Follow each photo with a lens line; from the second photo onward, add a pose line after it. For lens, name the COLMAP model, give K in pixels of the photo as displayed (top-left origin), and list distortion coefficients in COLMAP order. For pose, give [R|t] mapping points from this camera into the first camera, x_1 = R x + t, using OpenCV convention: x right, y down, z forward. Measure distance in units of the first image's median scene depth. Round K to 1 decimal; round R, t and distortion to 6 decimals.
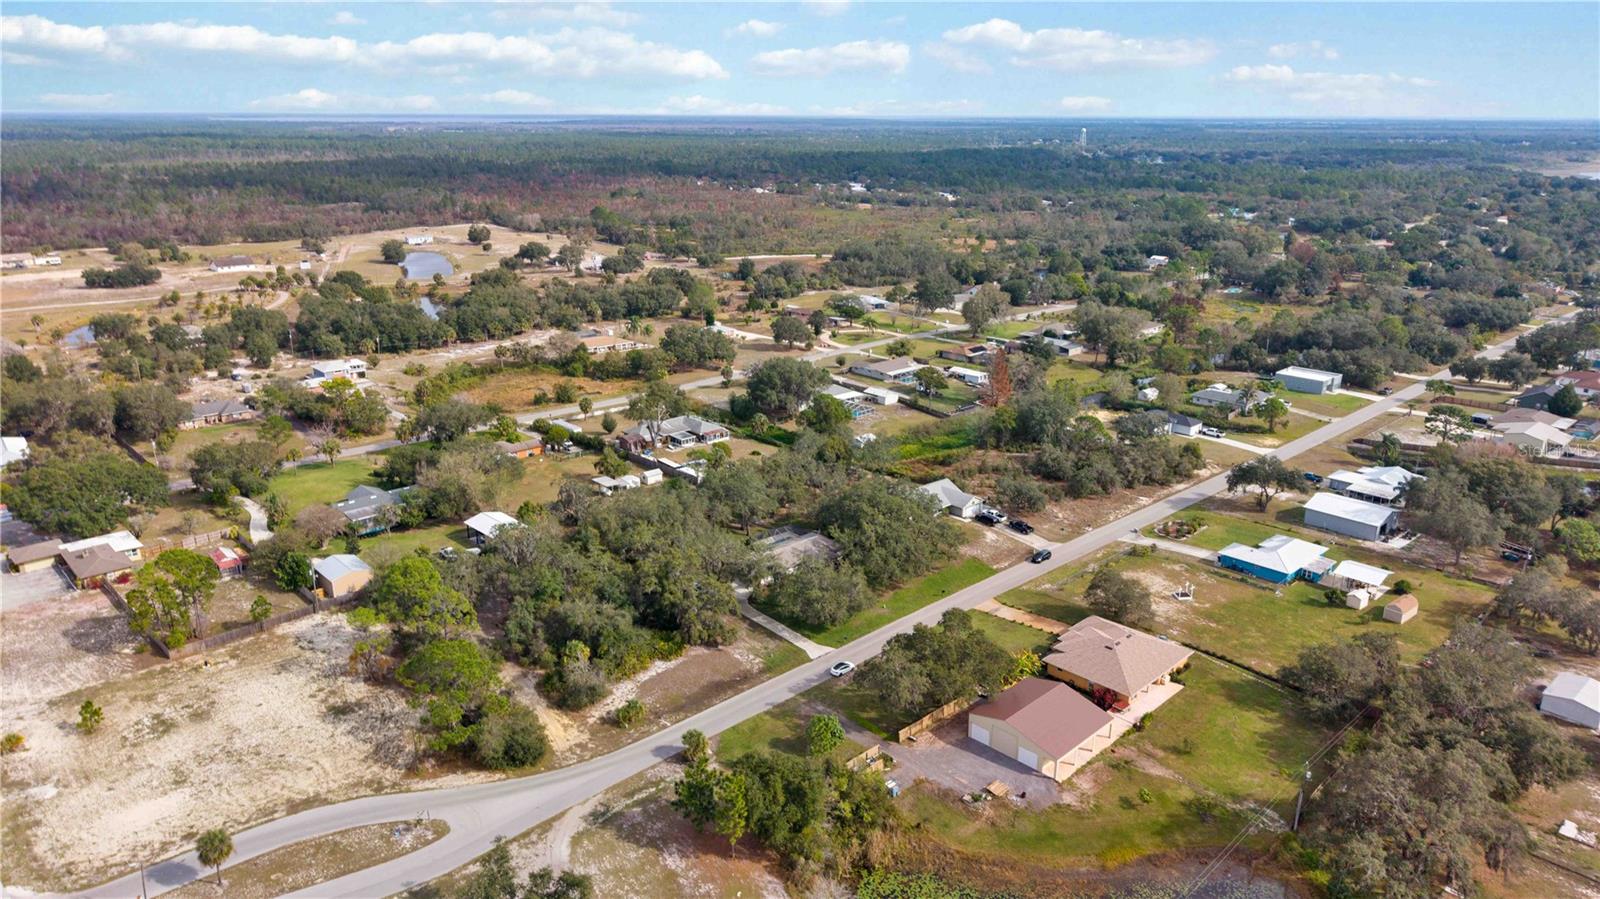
lens RADIAL K [[1081.1, 0, 805.1], [0, 1081.1, 452.9], [0, 0, 1]] dist [0.005433, -0.004122]
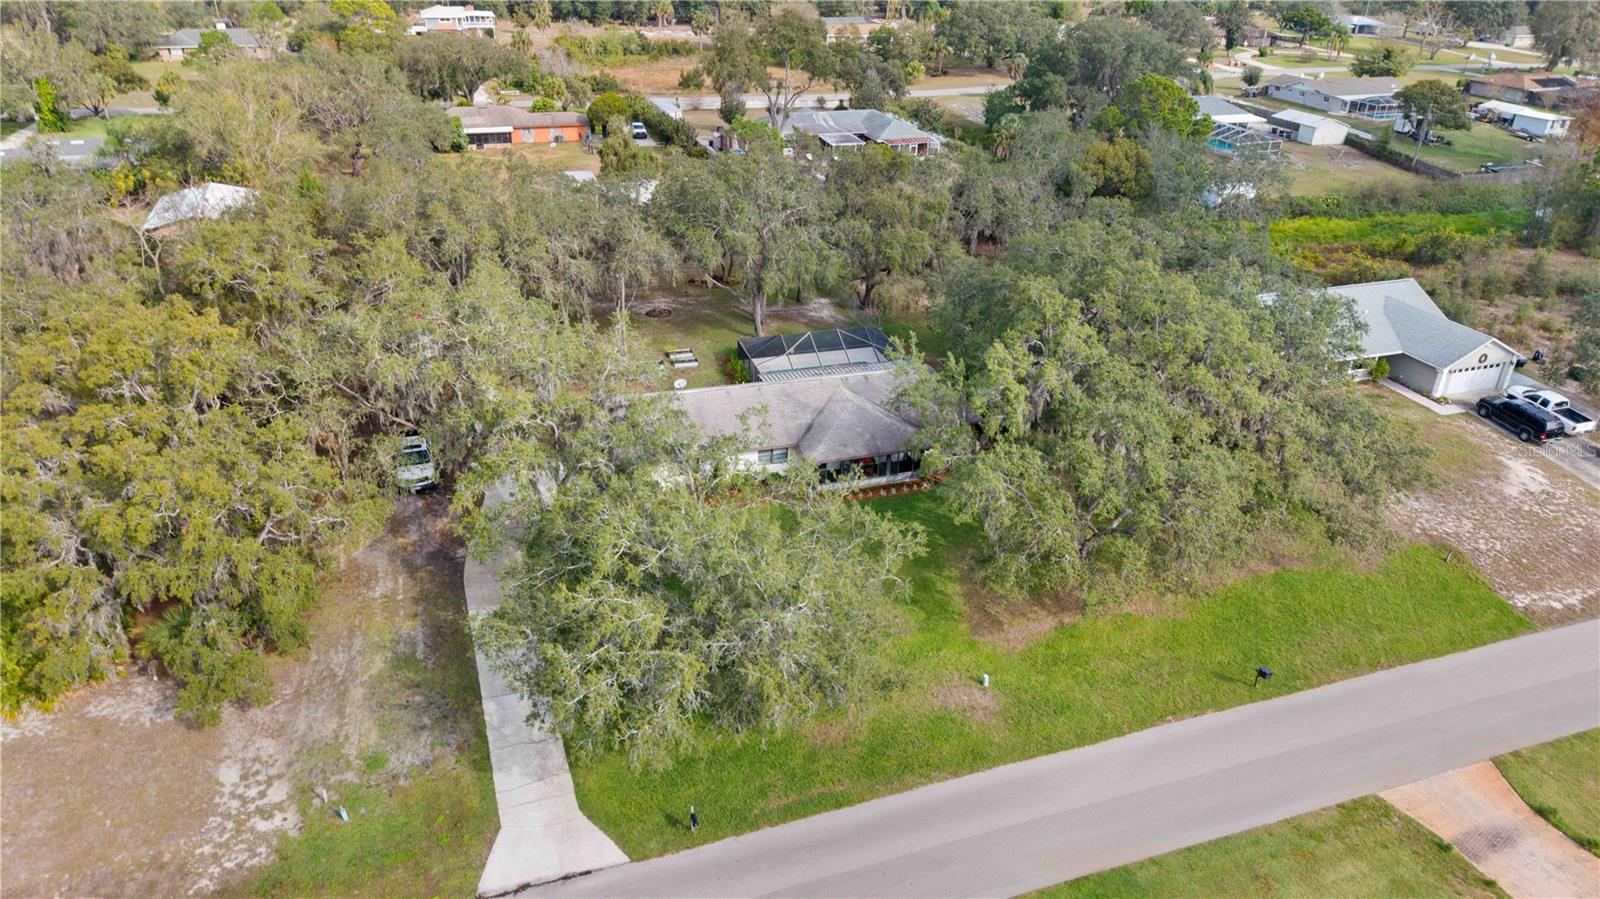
lens RADIAL K [[1081.1, 0, 800.4], [0, 1081.1, 446.7], [0, 0, 1]] dist [0.005433, -0.004122]
pose [[0.910127, 0.194942, -0.365605, 0.096124], [-0.136090, 0.974094, 0.180611, 0.041586], [0.391343, -0.114624, 0.913078, 0.638118]]
